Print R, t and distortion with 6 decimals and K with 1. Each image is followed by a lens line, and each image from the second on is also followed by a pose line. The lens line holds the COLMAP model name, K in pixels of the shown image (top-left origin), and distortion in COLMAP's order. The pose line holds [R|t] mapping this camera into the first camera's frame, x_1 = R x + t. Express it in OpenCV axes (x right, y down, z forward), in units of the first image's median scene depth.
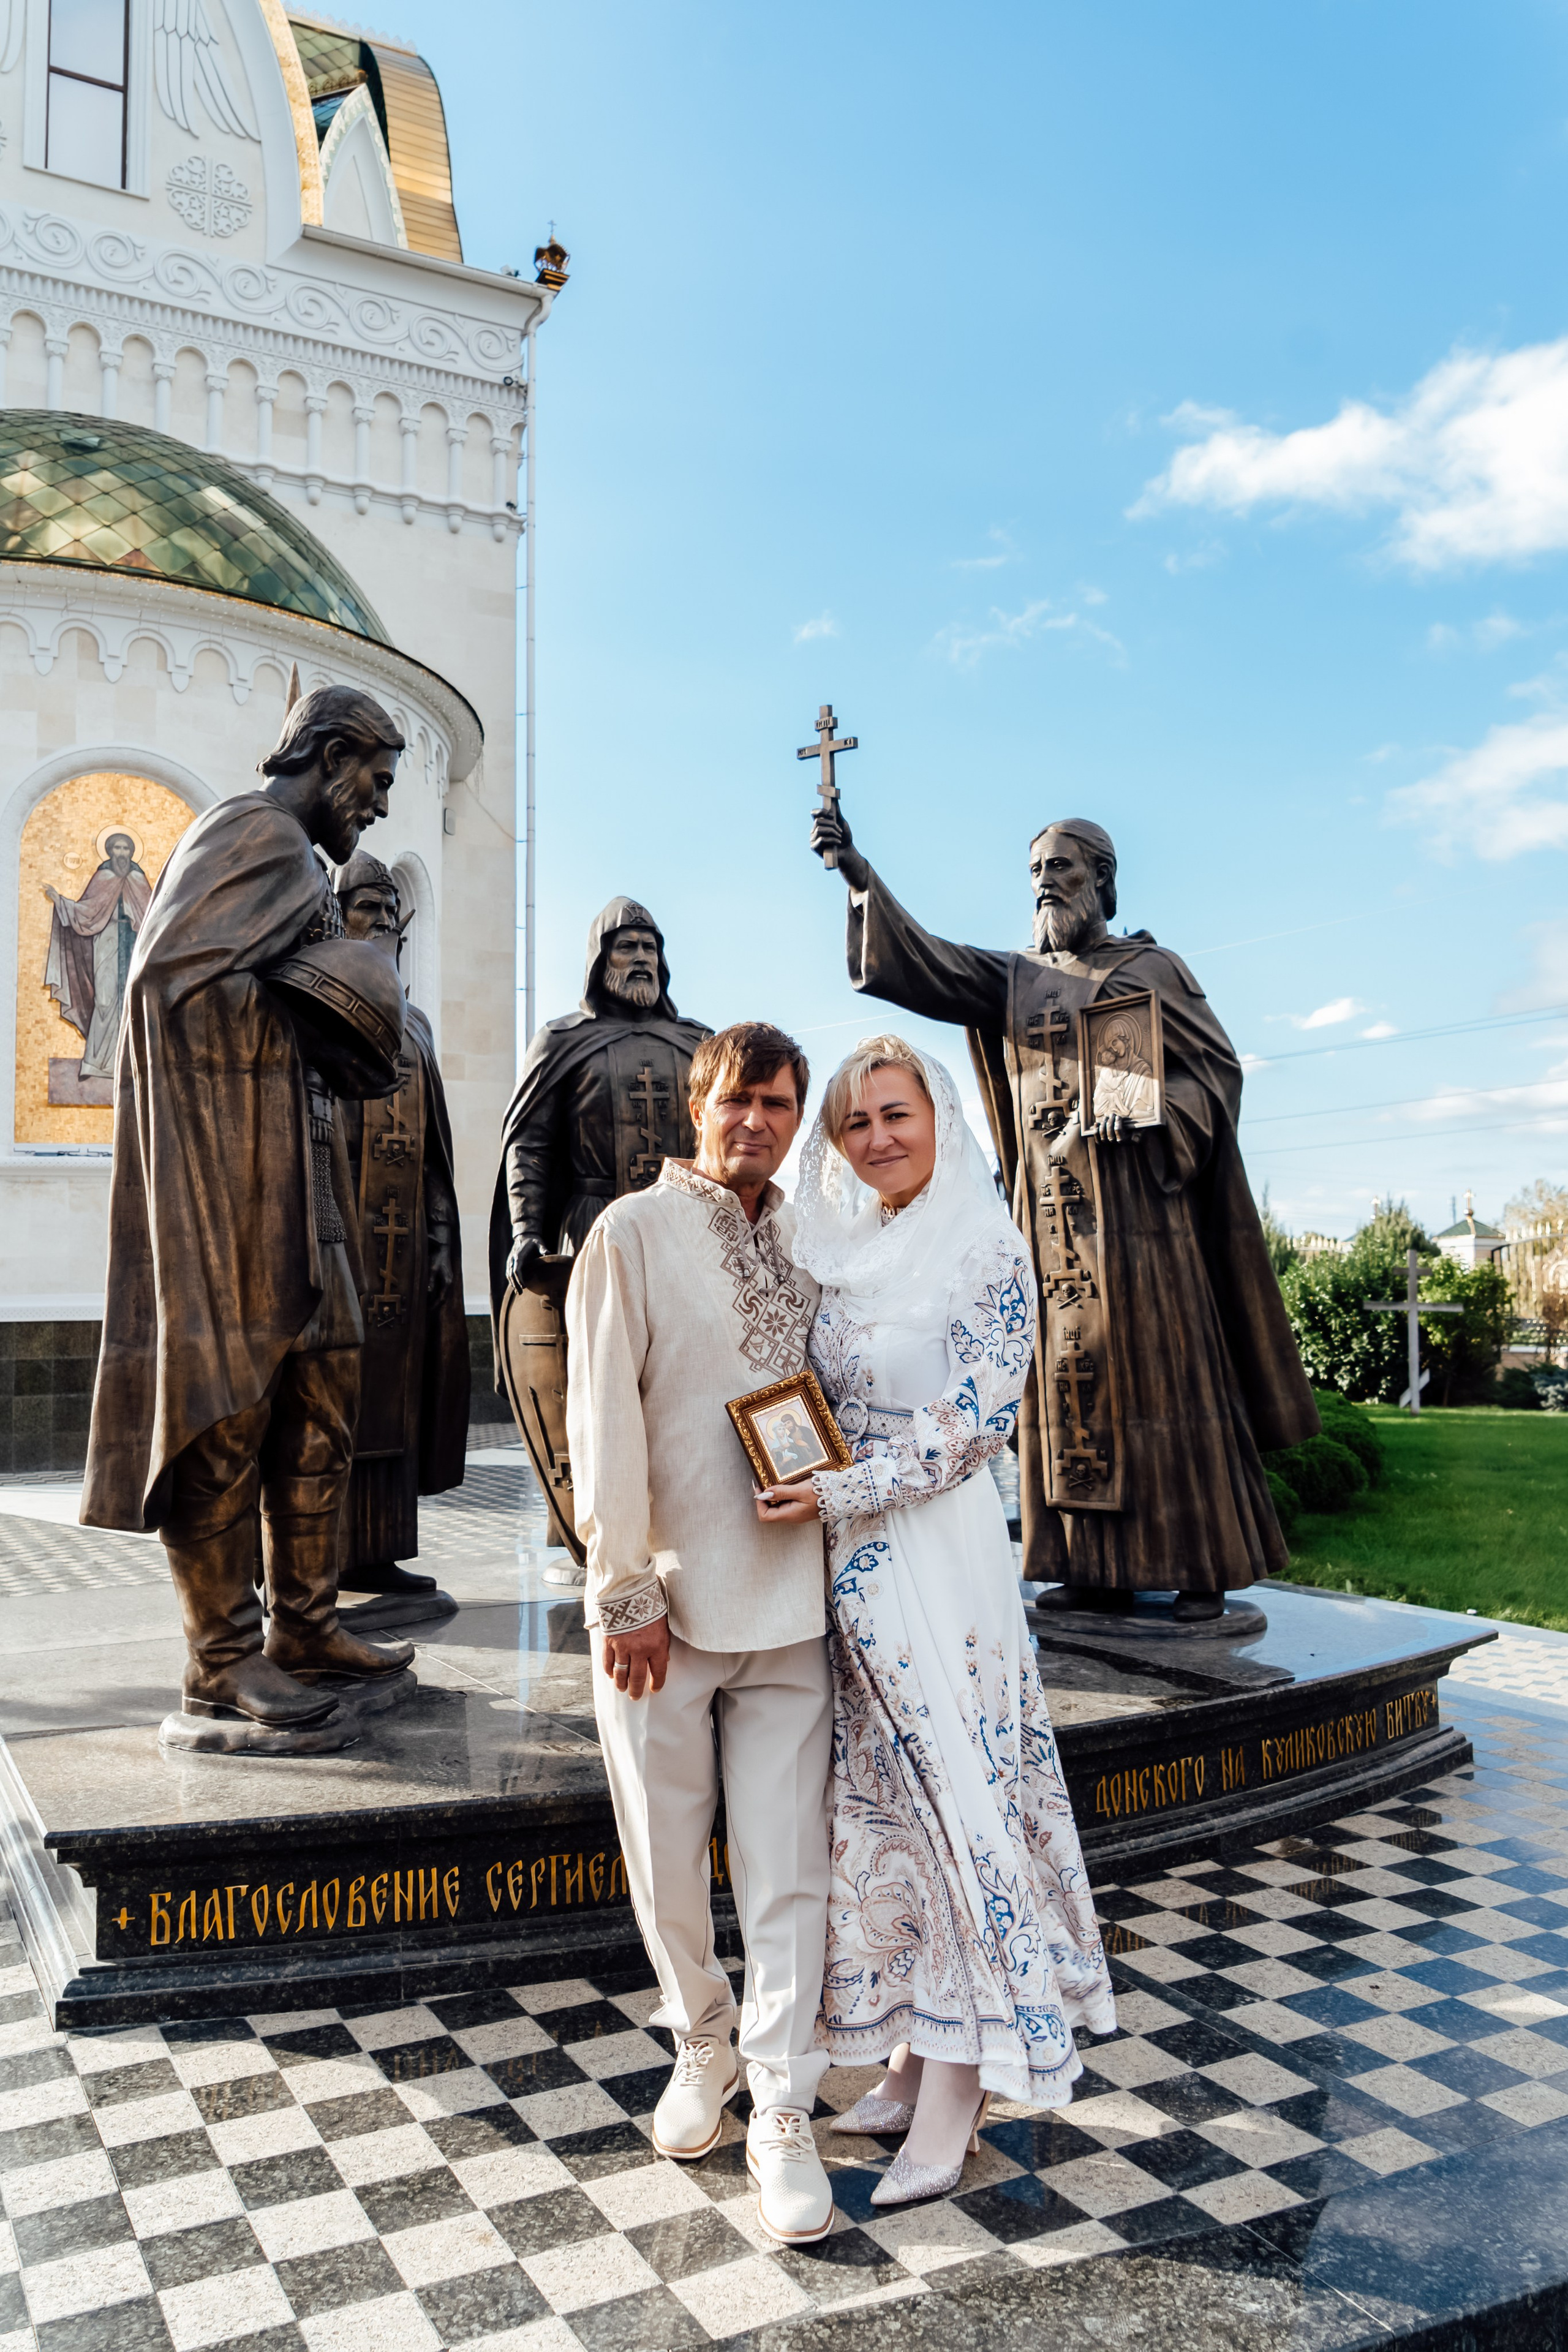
lens RADIAL K [[1754.2, 0, 768.1], [0, 1754.2, 1167.5], [0, 0, 1]] dist [0.005953, -0.002084]
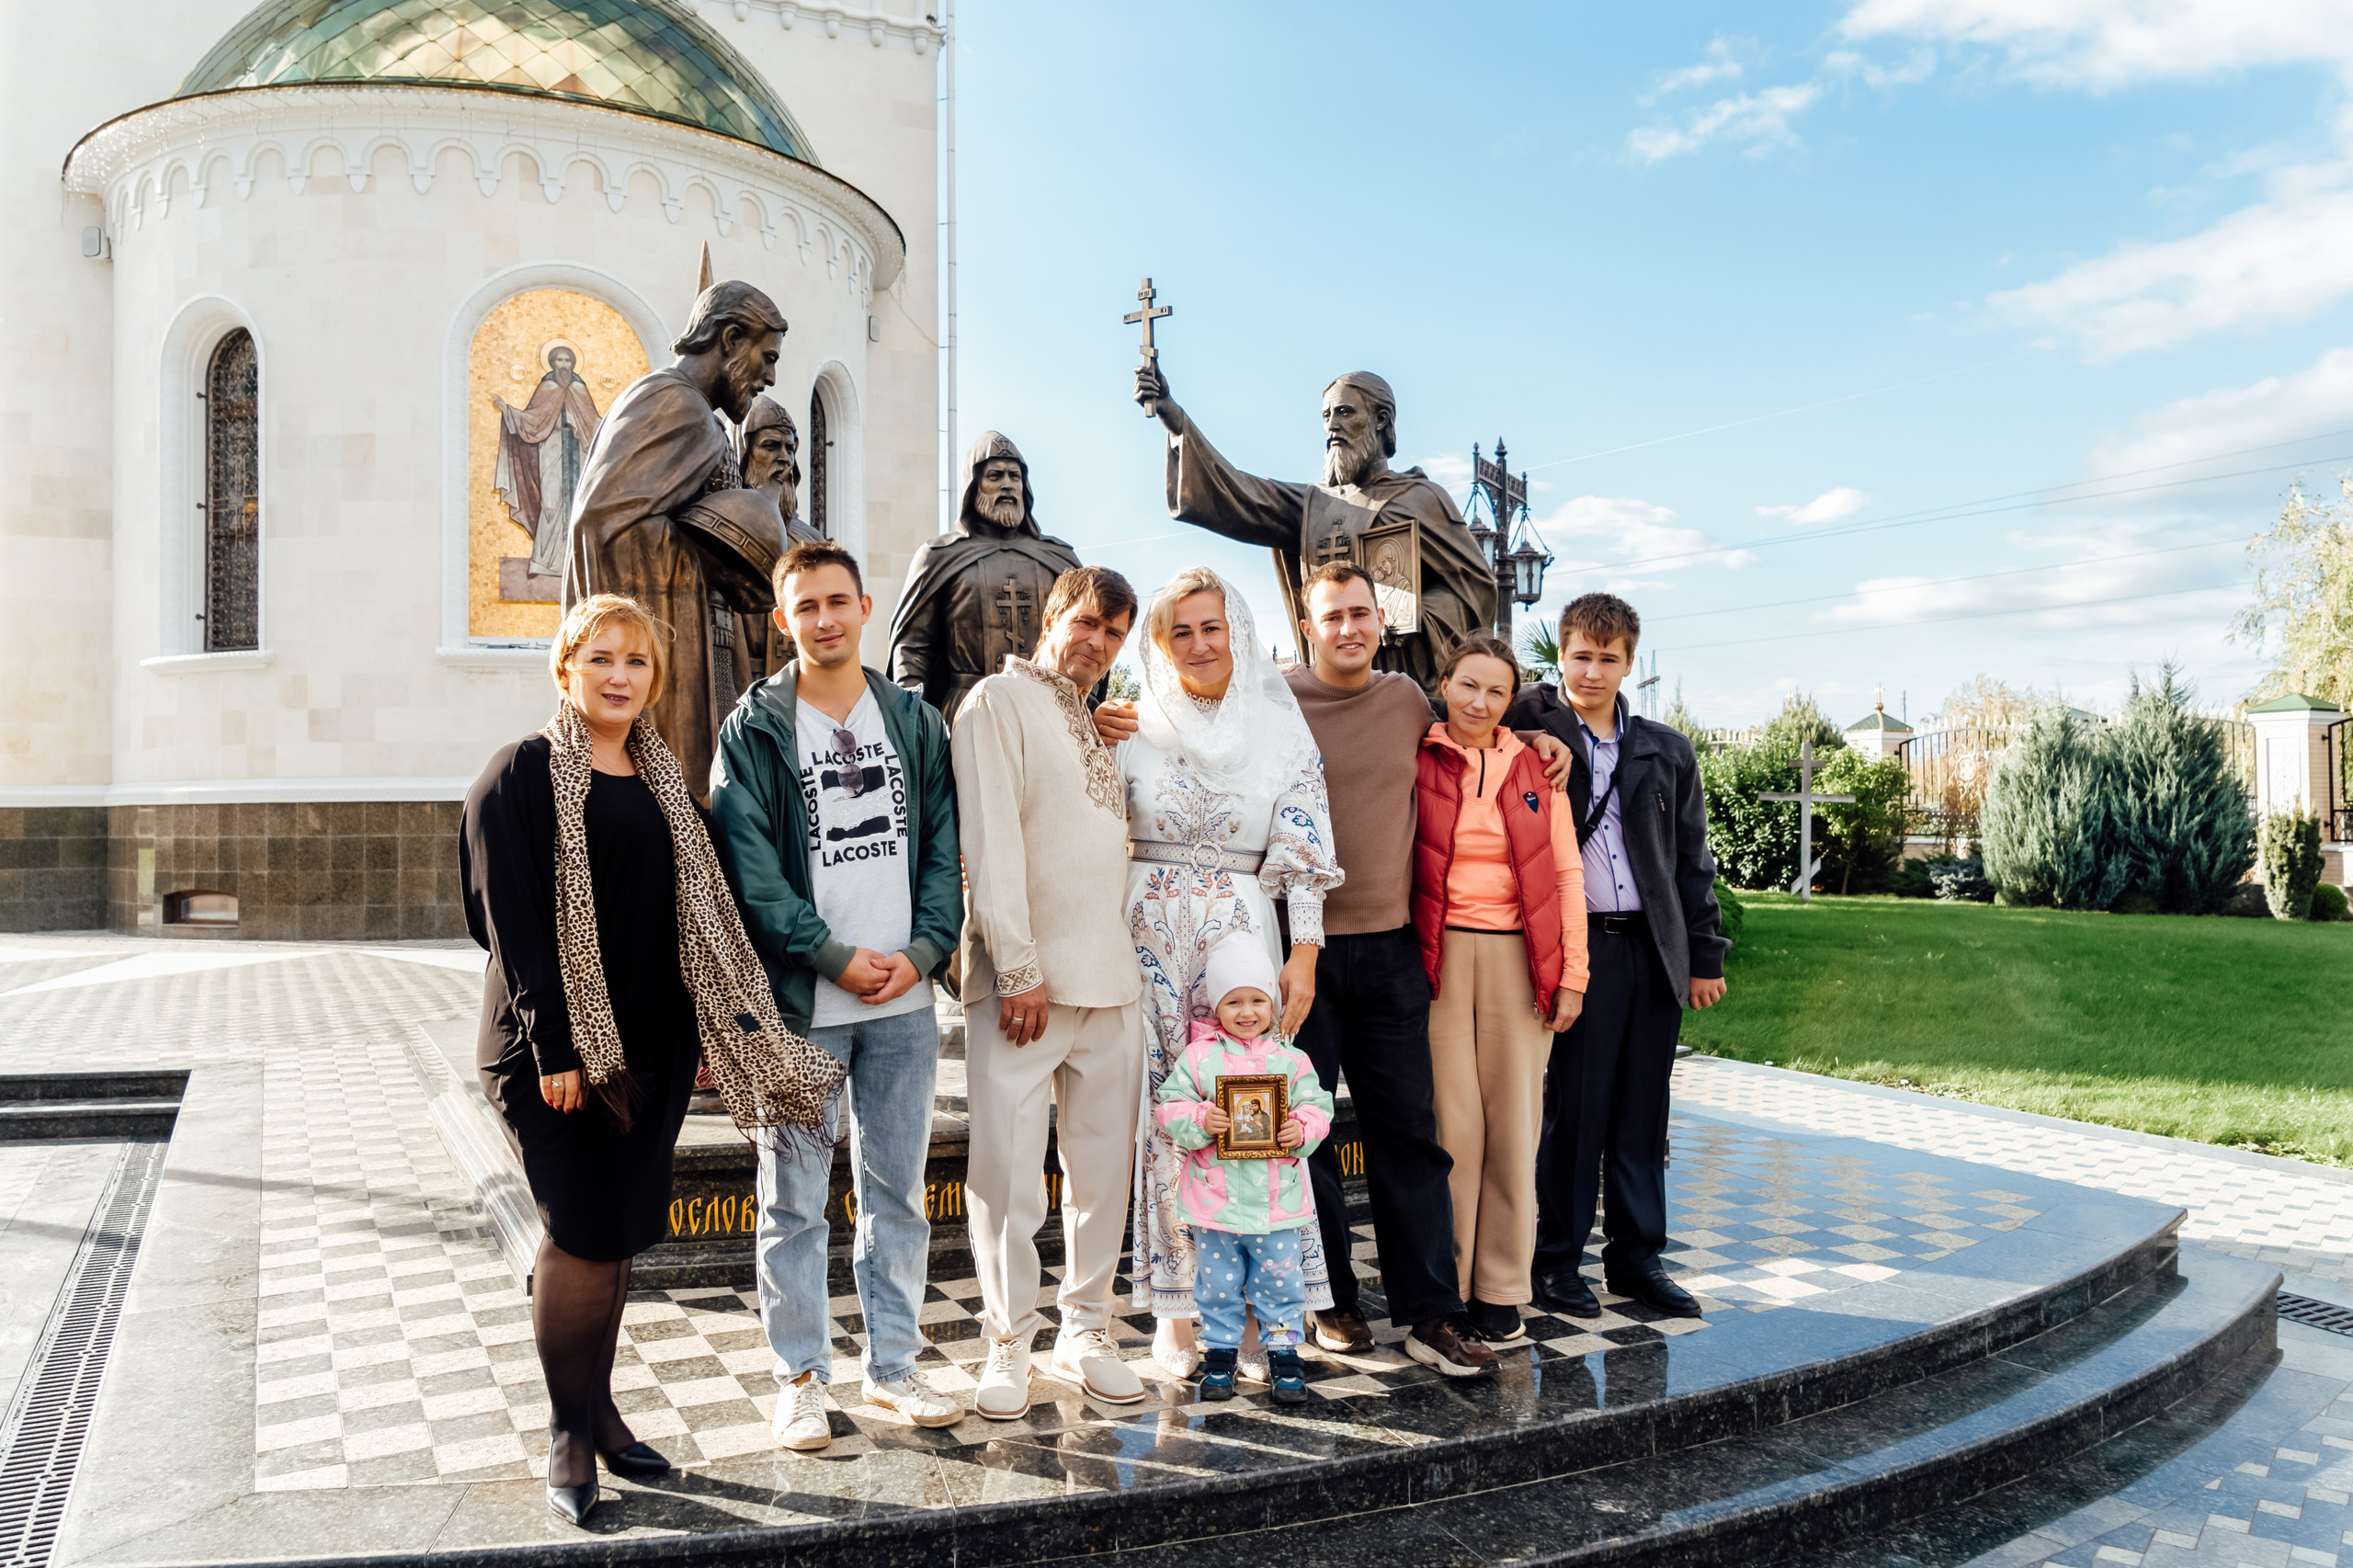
lens RADIAL K [[1763.7, 0, 1159.3], [0, 1763.7, 743.5], [0, 0, 1]] dist [0.028605, -0.003191]
pose [[0.999522, 0.004822, -0.030533, 0.079890], [-0.003353, 0.998843, 0.047979, -0.005039], [0.030729, -0.047854, 0.998382, -0.217060]]
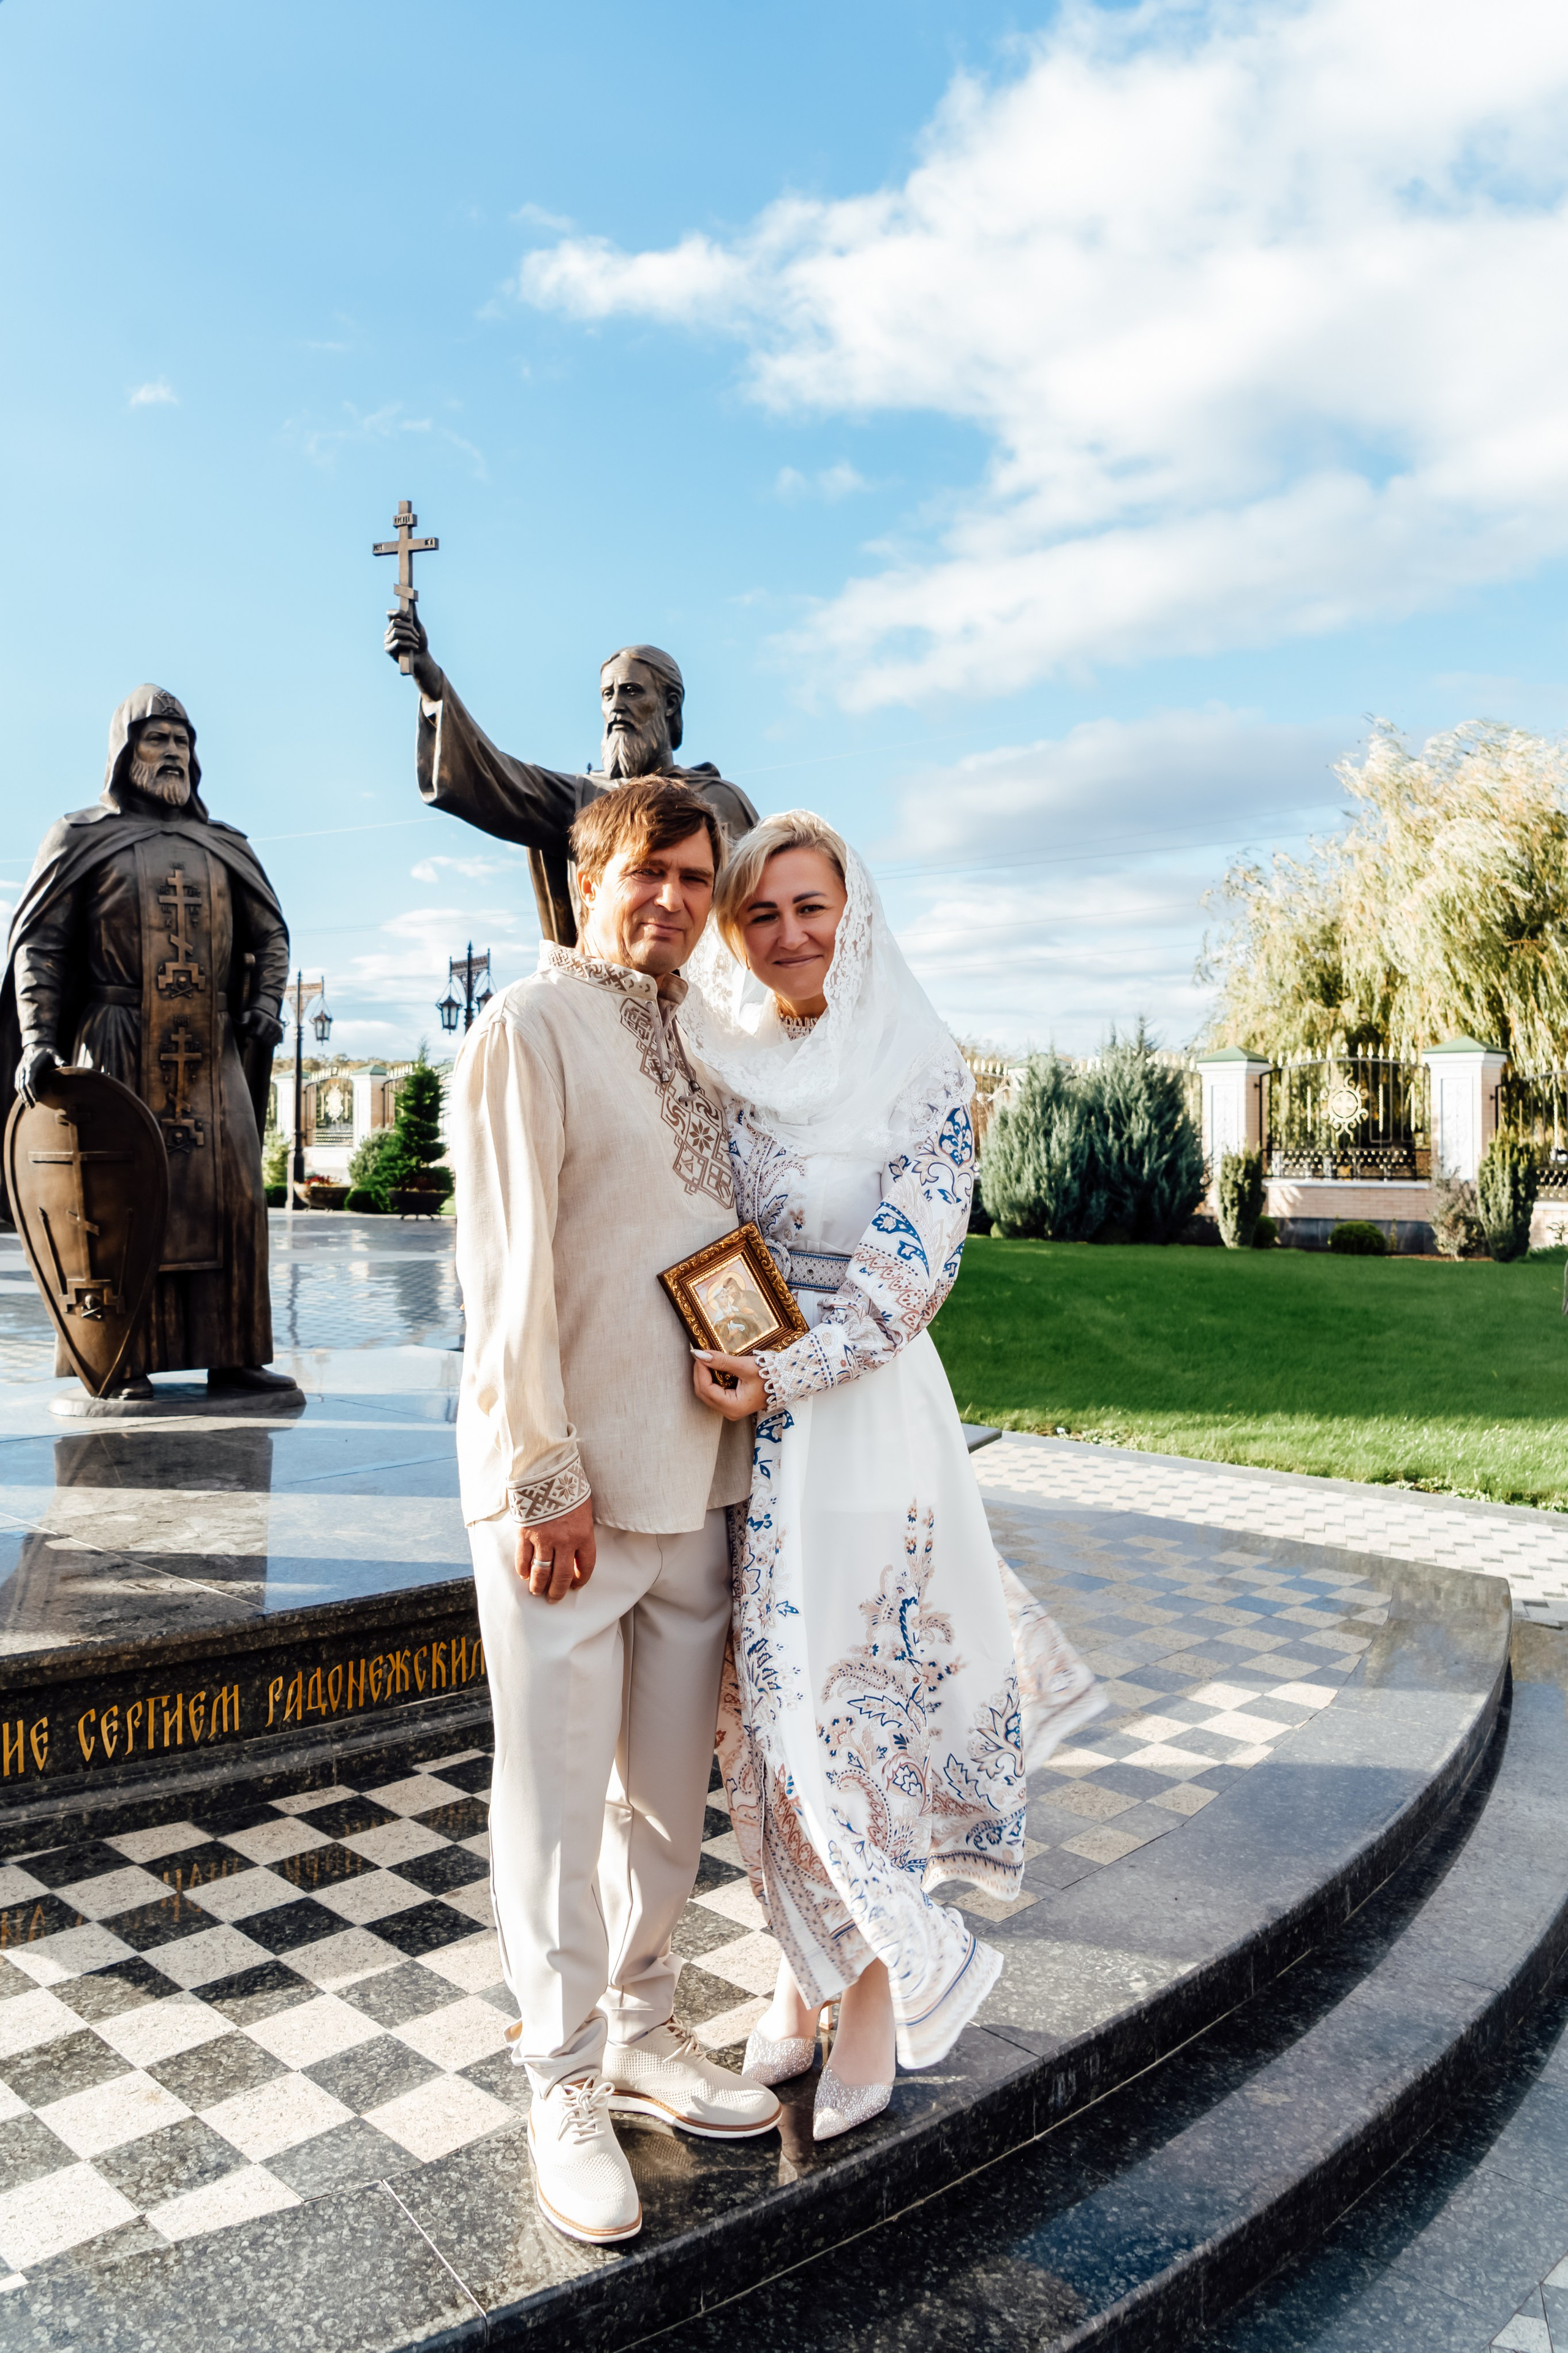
lens RADIAL K [[1742.2, 0, 698.0], [0, 1742.2, 1075.9], [0, 0, 1]] dist [-0.010711, -0.000481]
pose [[0.958040, 0.023390, 0.285679, -0.078116], [-0.036900, 0.998436, 0.041999, 0.004342], [-0.284250, -0.050778, 0.957405, 0.023773]]
